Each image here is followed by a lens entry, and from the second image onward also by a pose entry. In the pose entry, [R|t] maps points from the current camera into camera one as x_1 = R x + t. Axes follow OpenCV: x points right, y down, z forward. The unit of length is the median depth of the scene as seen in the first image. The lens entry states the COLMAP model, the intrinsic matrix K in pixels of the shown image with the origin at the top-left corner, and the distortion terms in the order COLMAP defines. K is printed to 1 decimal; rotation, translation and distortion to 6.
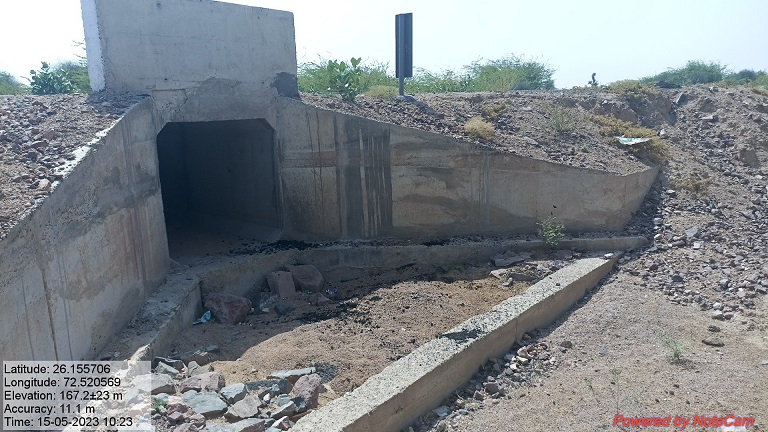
lens RADIAL K [[566.2, 0, 380.6], [0, 566.2, 215.9], [0, 0, 1]] dist [0.066225, -0.080973]
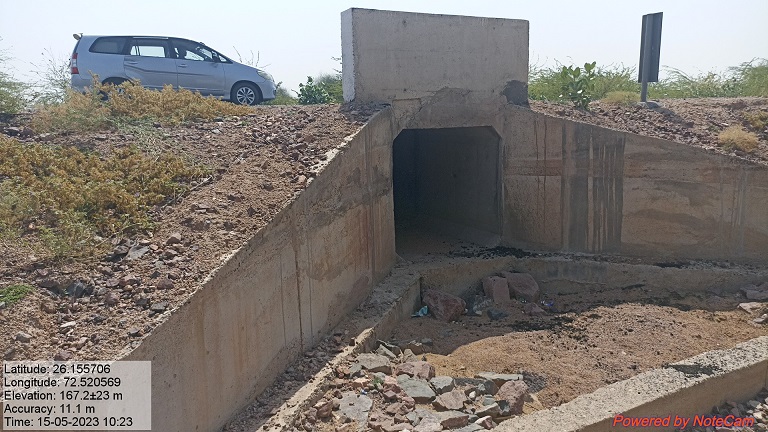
lens RADIAL K [[564.8, 0, 386.0], [0, 564.8, 218.5], [0, 0, 1]] dist [0.066873, -0.081446]
pose [[0.926595, 0.070516, -0.369390, 0.007818], [-0.073602, 0.997271, 0.005752, 0.002917], [0.368788, 0.021858, 0.929256, -0.013939]]
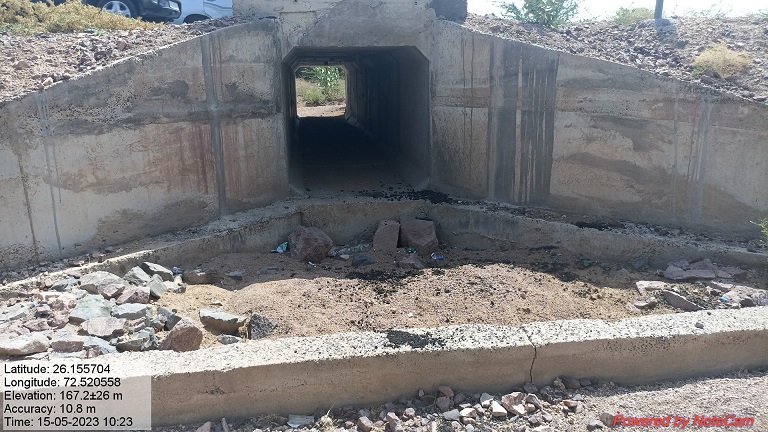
lens RADIAL K [[564.8, 0, 386.0], [0, 564.8, 218.5], [0, 0, 1]] dist [0.066873, -0.081446]
pose [[0.747612, 0.179329, -0.639467, 0.384886], [-0.136528, 0.983789, 0.116272, -0.007418], [0.649951, 0.000379, 0.759976, 0.329059]]
